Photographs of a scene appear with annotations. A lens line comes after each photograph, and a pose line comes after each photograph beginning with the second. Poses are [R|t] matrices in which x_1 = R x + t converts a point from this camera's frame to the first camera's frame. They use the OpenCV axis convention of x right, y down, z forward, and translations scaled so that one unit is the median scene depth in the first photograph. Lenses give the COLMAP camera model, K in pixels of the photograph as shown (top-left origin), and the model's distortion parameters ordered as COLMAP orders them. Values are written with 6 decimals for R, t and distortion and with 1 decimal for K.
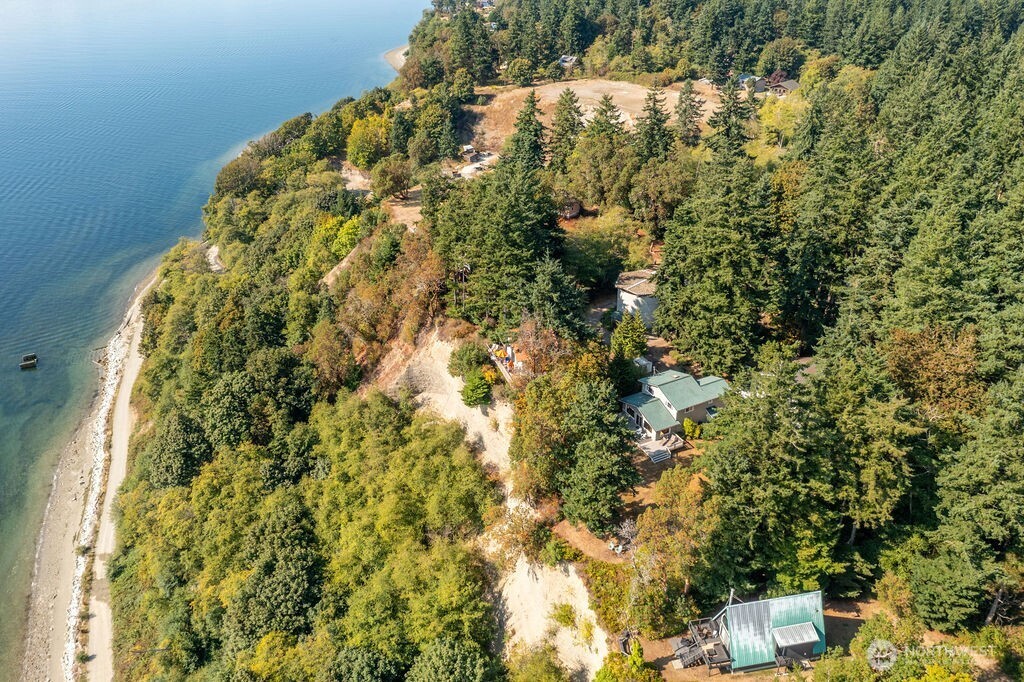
lens RADIAL K [[802.4, 0, 509.0], [0, 802.4, 336.9], [0, 0, 1]] dist [-0.014160, 0.000471]
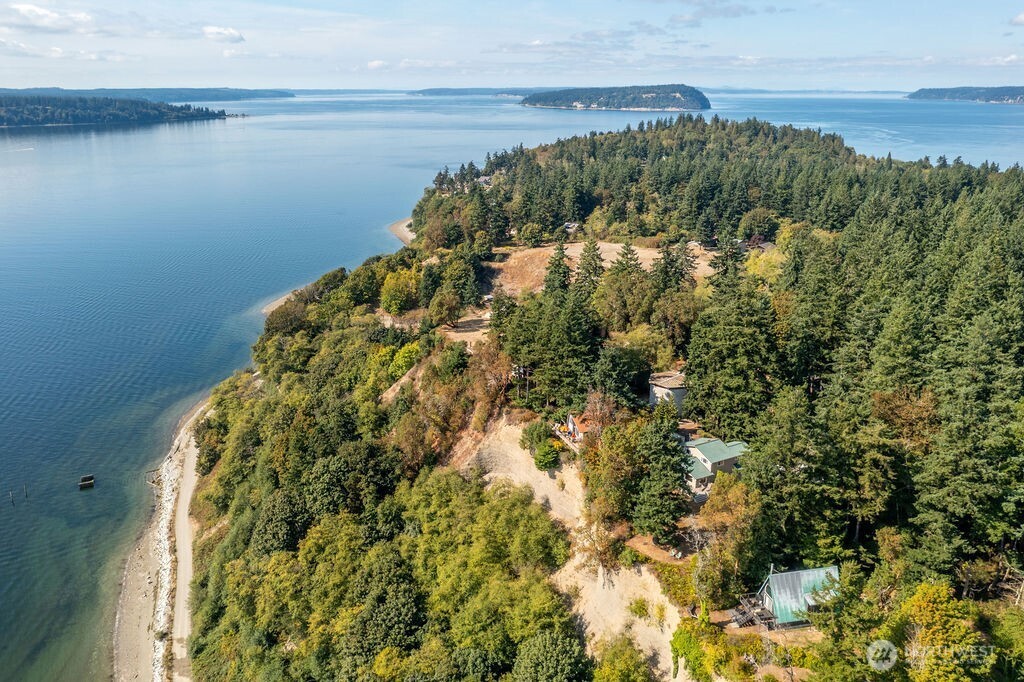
lens RADIAL K [[802.4, 0, 509.0], [0, 802.4, 336.9], [0, 0, 1]] dist [-0.014160, 0.000471]
pose [[0.999723, 0.005263, 0.022955, -0.109930], [-0.000376, 0.978152, -0.207889, 0.123213], [-0.023547, 0.207823, 0.977883, -0.216294]]
